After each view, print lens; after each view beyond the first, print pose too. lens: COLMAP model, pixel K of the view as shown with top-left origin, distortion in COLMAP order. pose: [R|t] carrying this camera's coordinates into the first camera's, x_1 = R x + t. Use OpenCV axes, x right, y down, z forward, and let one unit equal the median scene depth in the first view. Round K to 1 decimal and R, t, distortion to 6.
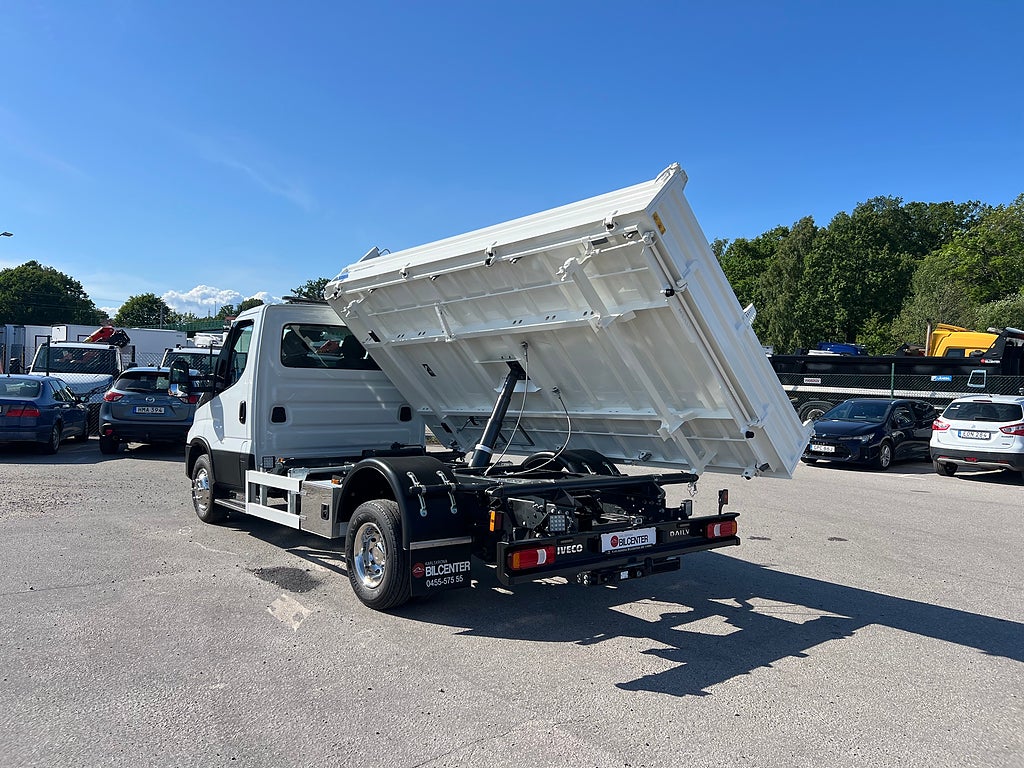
lens RADIAL K [[778.7, 0, 517.2], [0, 778.7, 386.4], [0, 0, 1]] dist [0.045044, -0.046808]
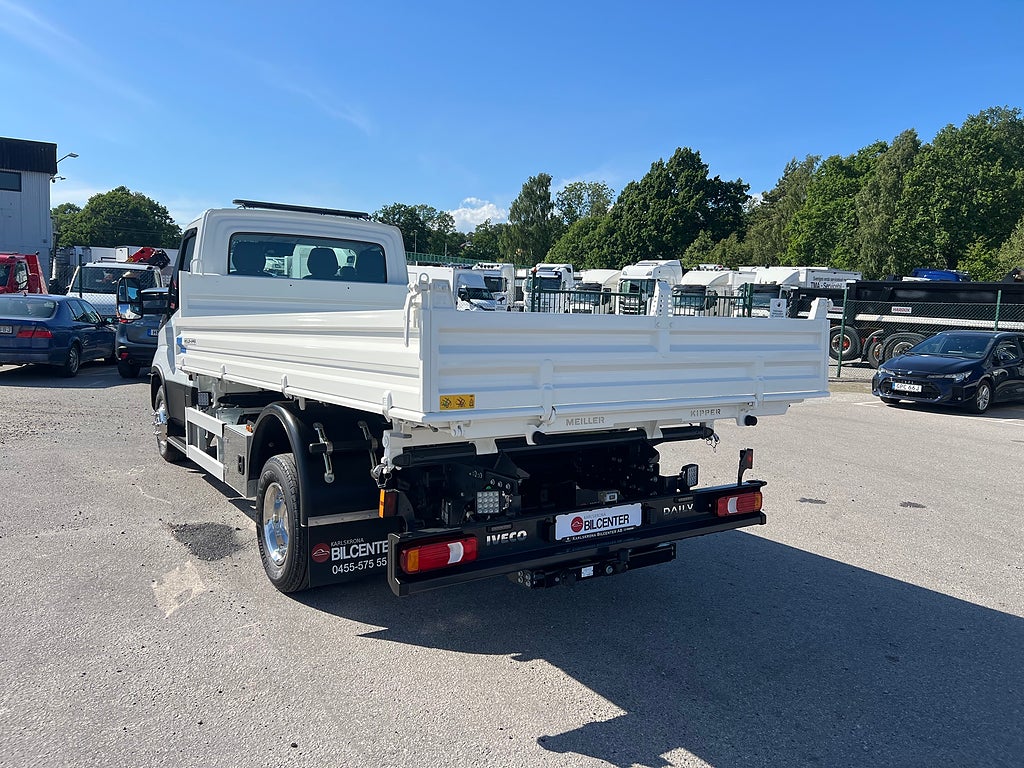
lens RADIAL K [[778.7, 0, 509.3], [0, 778.7, 384.2], [0, 0, 1]] dist [0.045044, -0.046808]
pose [[0.994273, 0.020004, -0.104978, 0.109456], [-0.010445, 0.995812, 0.090829, 0.003034], [0.106355, -0.089212, 0.990318, 0.232098]]
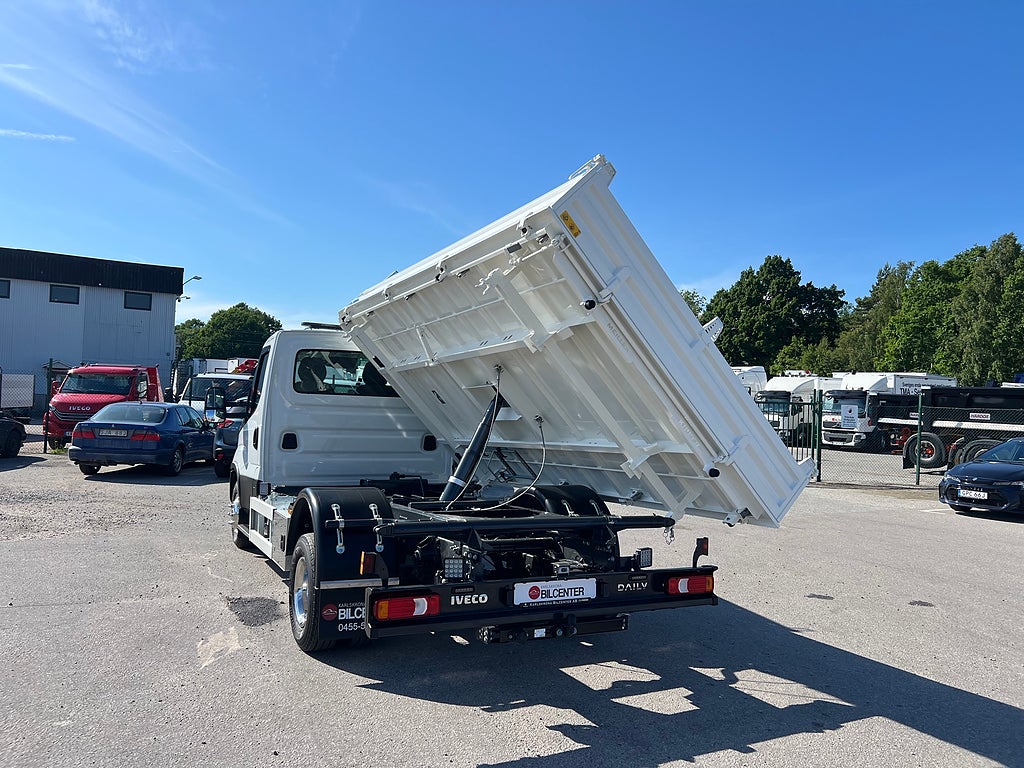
lens RADIAL K [[778.7, 0, 517.2], [0, 778.7, 389.0], [0, 0, 1]] dist [0.045044, -0.046808]
pose [[0.976099, 0.003002, -0.217305, 0.236988], [-0.011413, 0.999233, -0.037462, 0.004849], [0.217026, 0.039046, 0.975385, 0.116553]]
